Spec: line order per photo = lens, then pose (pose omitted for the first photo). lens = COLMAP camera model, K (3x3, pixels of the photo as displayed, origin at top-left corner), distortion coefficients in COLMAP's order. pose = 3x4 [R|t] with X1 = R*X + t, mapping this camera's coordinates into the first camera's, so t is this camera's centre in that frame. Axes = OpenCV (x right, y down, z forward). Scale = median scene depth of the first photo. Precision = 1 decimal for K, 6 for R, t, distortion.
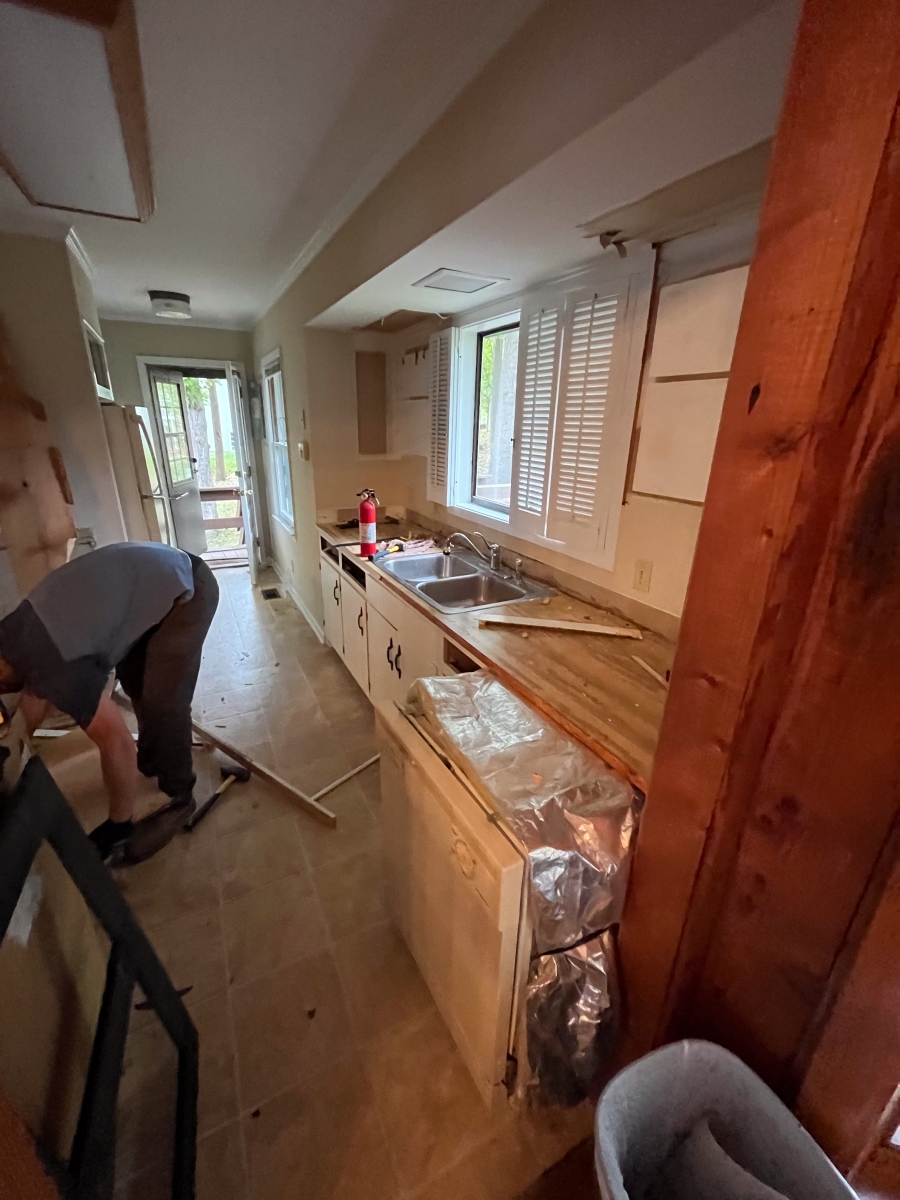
lens RADIAL K [[489.6, 0, 448.2], [0, 489.6, 595.4], [0, 0, 1]] dist [0.000132, -0.005427]
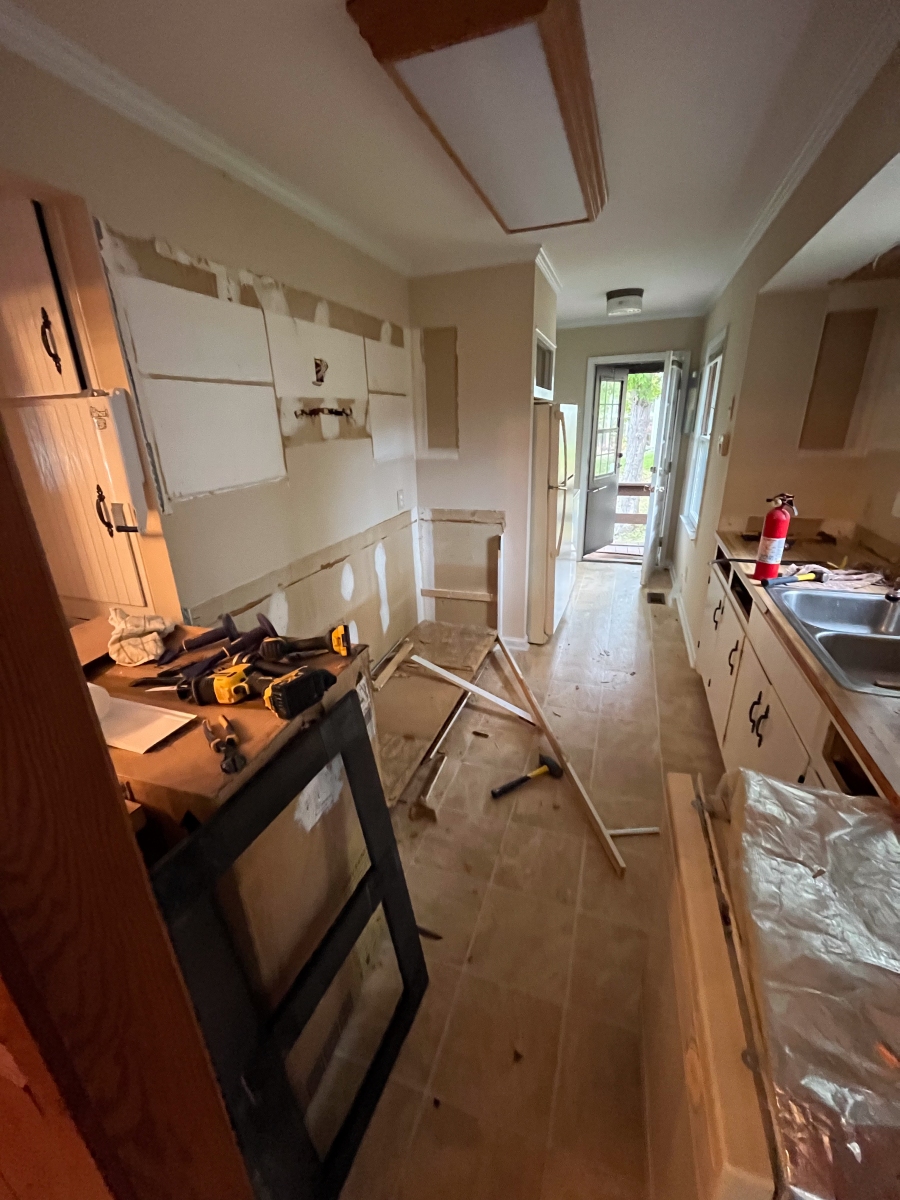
lens RADIAL K [[489.6, 0, 448.2], [0, 489.6, 595.4], [0, 0, 1]] dist [0.000132, -0.005427]
pose [[0.677487, 0.212218, -0.704255, 0.045385], [-0.206995, 0.973786, 0.094311, -0.023228], [0.705808, 0.081883, 0.703655, 0.093792]]
